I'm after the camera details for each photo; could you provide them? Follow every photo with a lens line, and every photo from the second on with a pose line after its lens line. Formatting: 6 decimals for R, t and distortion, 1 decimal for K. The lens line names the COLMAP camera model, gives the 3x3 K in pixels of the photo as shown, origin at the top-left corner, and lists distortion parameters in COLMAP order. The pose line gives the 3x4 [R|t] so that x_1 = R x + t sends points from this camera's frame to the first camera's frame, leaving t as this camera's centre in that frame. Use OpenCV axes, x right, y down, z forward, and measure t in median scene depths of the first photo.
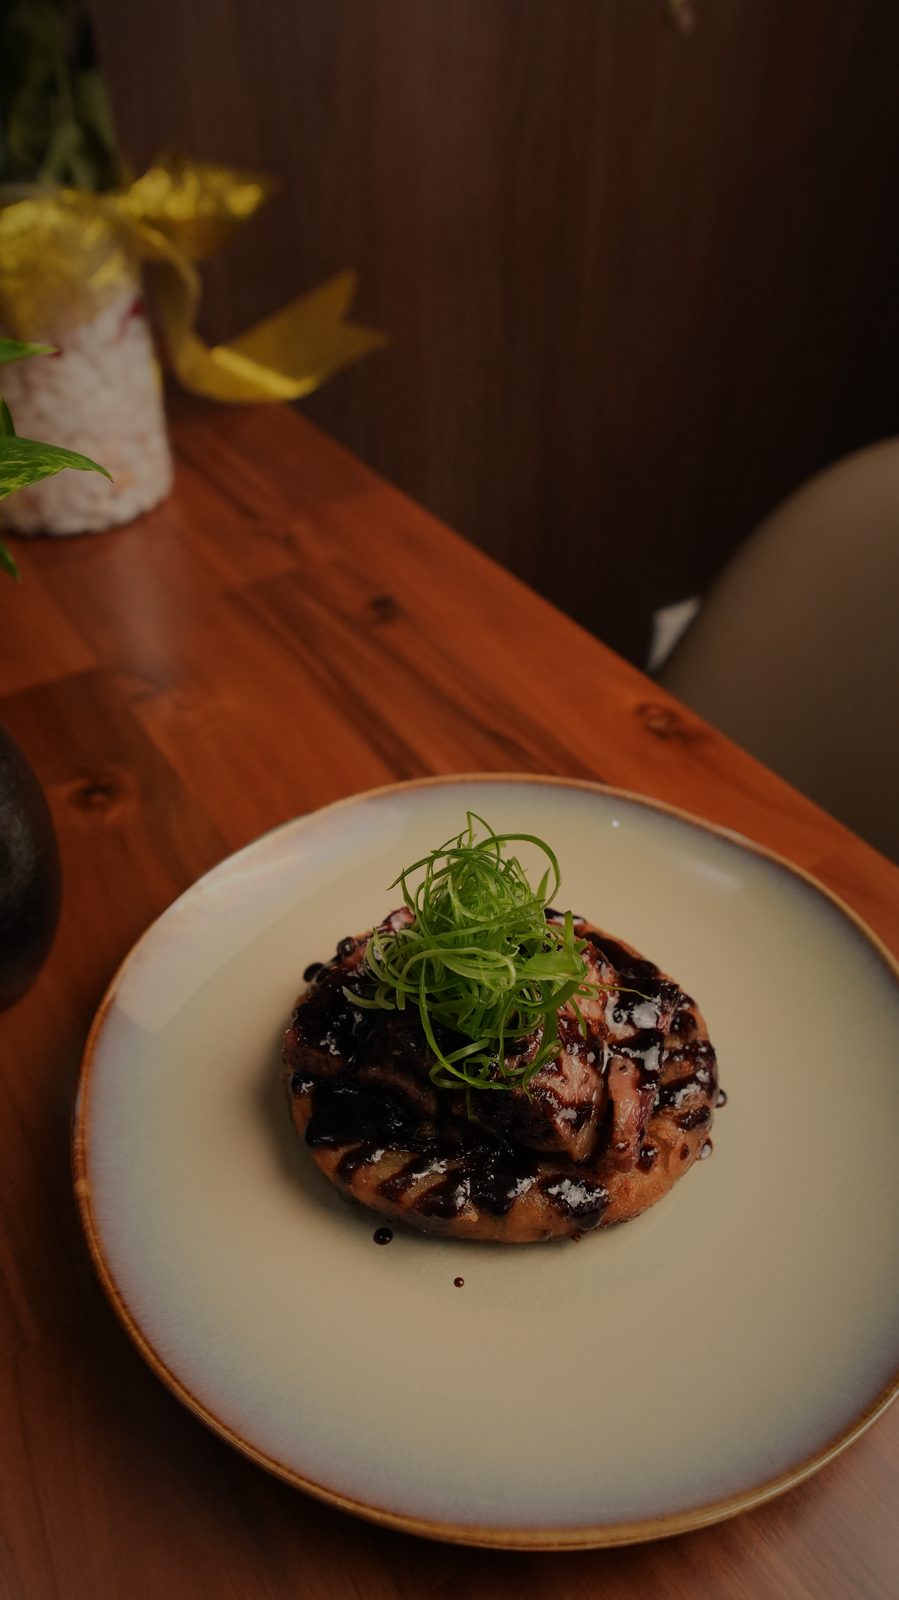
lens RADIAL K [[1173.7, 0, 417.9], [0, 1173.7, 800.0], [0, 0, 1]] dist [-0.003392, -0.002679]
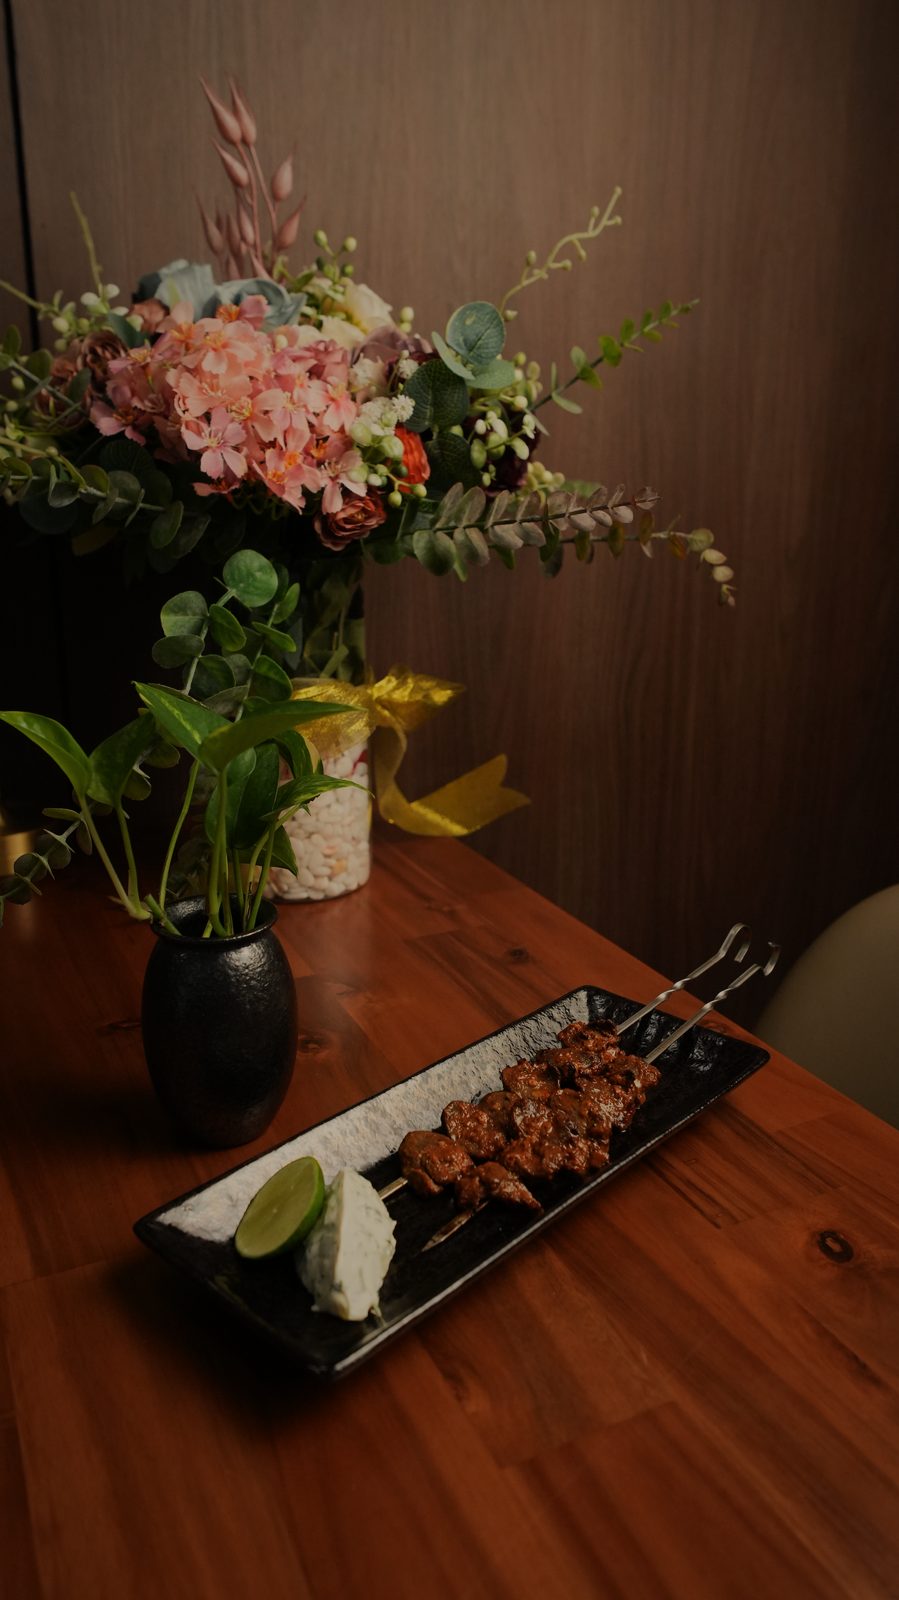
lens RADIAL K [[1173.7, 0, 417.9], [0, 1173.7, 800.0], [0, 0, 1]] dist [-0.003392, -0.002679]
pose [[0.991412, 0.051165, -0.120347, 0.010285], [-0.096082, 0.909282, -0.404938, 0.225805], [0.088711, 0.413023, 0.906390, -0.320133]]
